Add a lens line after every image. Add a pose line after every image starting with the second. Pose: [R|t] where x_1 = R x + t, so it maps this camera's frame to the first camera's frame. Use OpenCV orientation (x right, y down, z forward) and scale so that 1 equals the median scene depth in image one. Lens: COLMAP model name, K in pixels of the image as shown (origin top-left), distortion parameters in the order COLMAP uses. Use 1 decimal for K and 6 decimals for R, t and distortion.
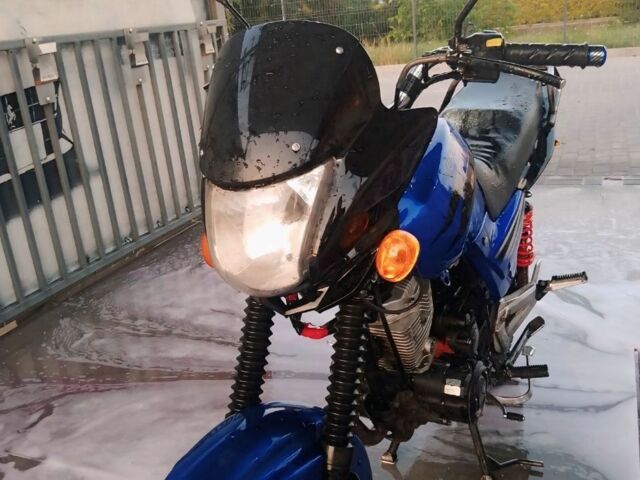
lens RADIAL K [[710.4, 0, 320.5], [0, 710.4, 239.3], [0, 0, 1]] dist [0.026694, 0.000000]
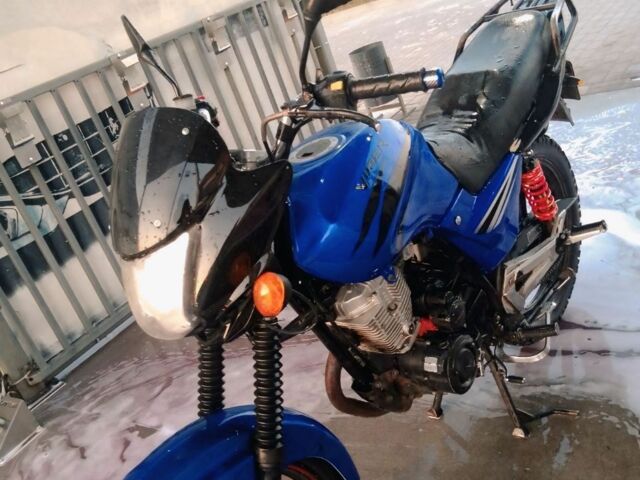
lens RADIAL K [[710.4, 0, 320.0], [0, 710.4, 240.2], [0, 0, 1]] dist [0.026694, 0.000000]
pose [[0.953295, -0.126179, -0.274422, 0.267670], [0.158012, 0.982653, 0.097085, -0.084906], [0.257411, -0.135913, 0.956696, -0.039794]]
